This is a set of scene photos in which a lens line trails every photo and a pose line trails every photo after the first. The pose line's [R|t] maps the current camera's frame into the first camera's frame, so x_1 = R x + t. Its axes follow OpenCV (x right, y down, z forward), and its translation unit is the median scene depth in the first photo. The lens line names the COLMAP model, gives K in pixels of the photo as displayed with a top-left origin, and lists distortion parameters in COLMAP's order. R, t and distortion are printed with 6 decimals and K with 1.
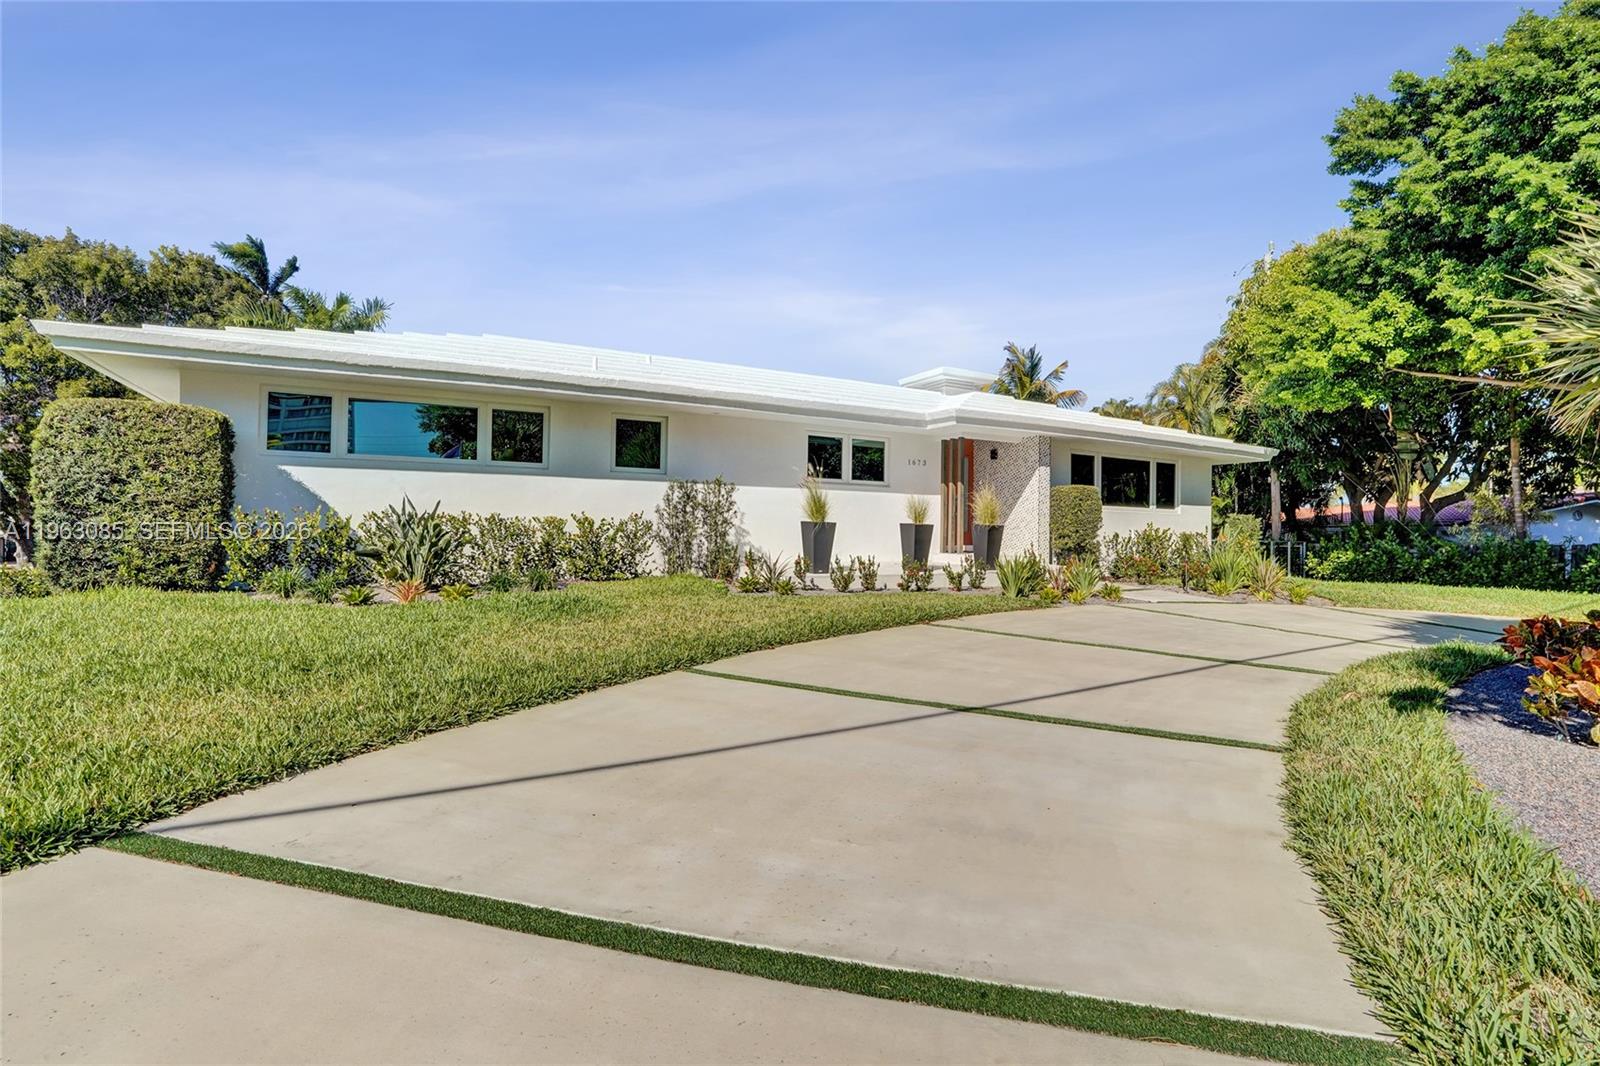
lens RADIAL K [[735.0, 0, 807.1], [0, 735.0, 508.4], [0, 0, 1]] dist [-0.065504, 0.000096]
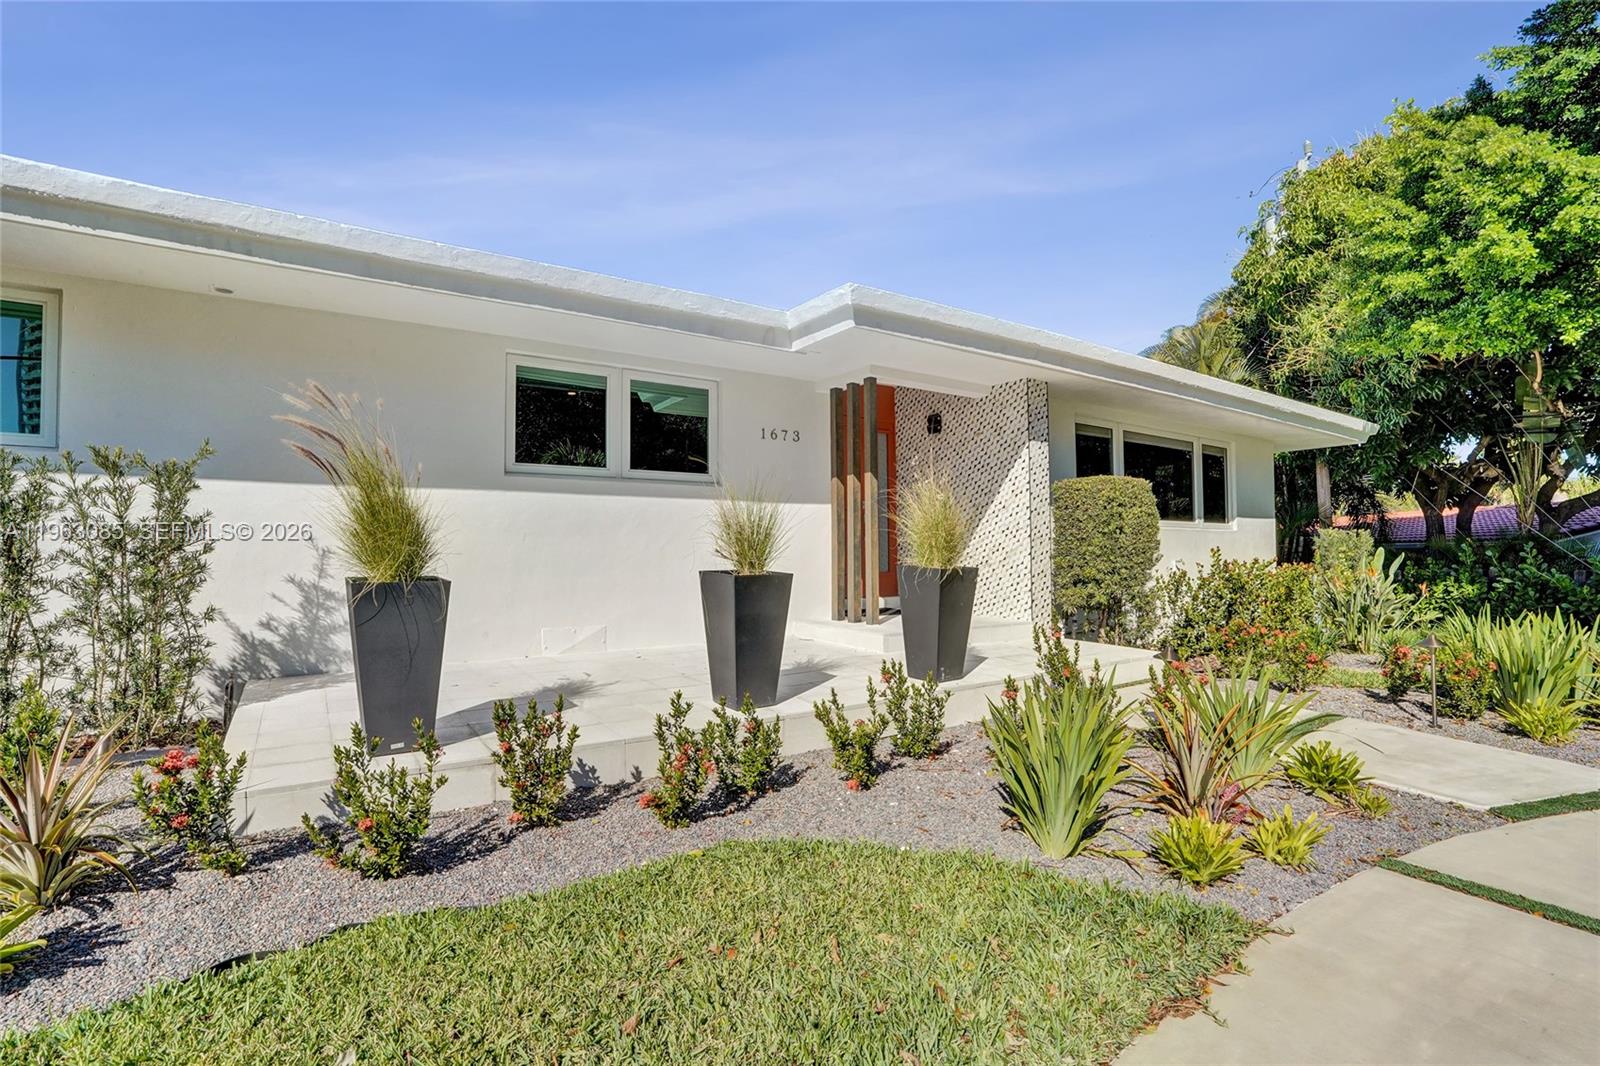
lens RADIAL K [[747.9, 0, 800.0], [0, 747.9, 533.0], [0, 0, 1]] dist [-0.069123, 0.021992]
pose [[0.994935, -0.021103, 0.098284, 0.115162], [0.021477, 0.999766, -0.002744, 0.003229], [-0.098203, 0.004841, 0.995155, 0.521021]]
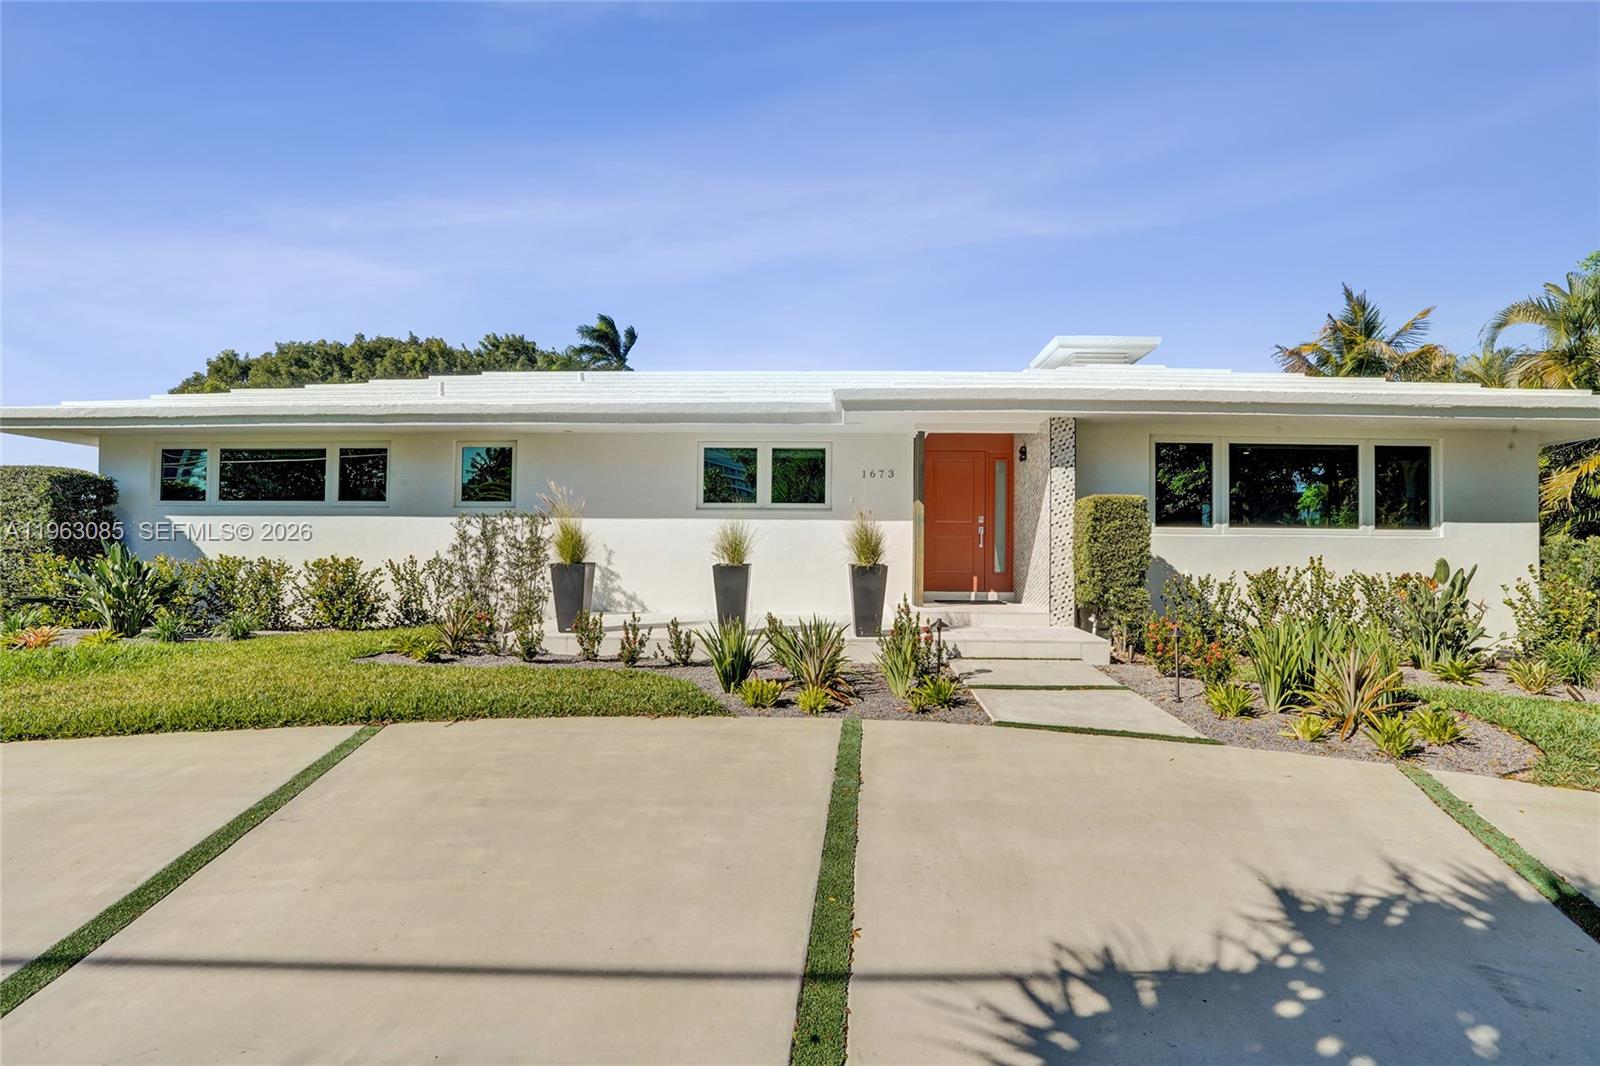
lens RADIAL K [[747.9, 0, 800.0], [0, 747.9, 533.0], [0, 0, 1]] dist [-0.069123, 0.021992]
pose [[0.861209, -0.023777, -0.507694, 0.453560], [0.019643, 0.999716, -0.013498, 0.001546], [0.507871, 0.001652, 0.861432, 0.357551]]
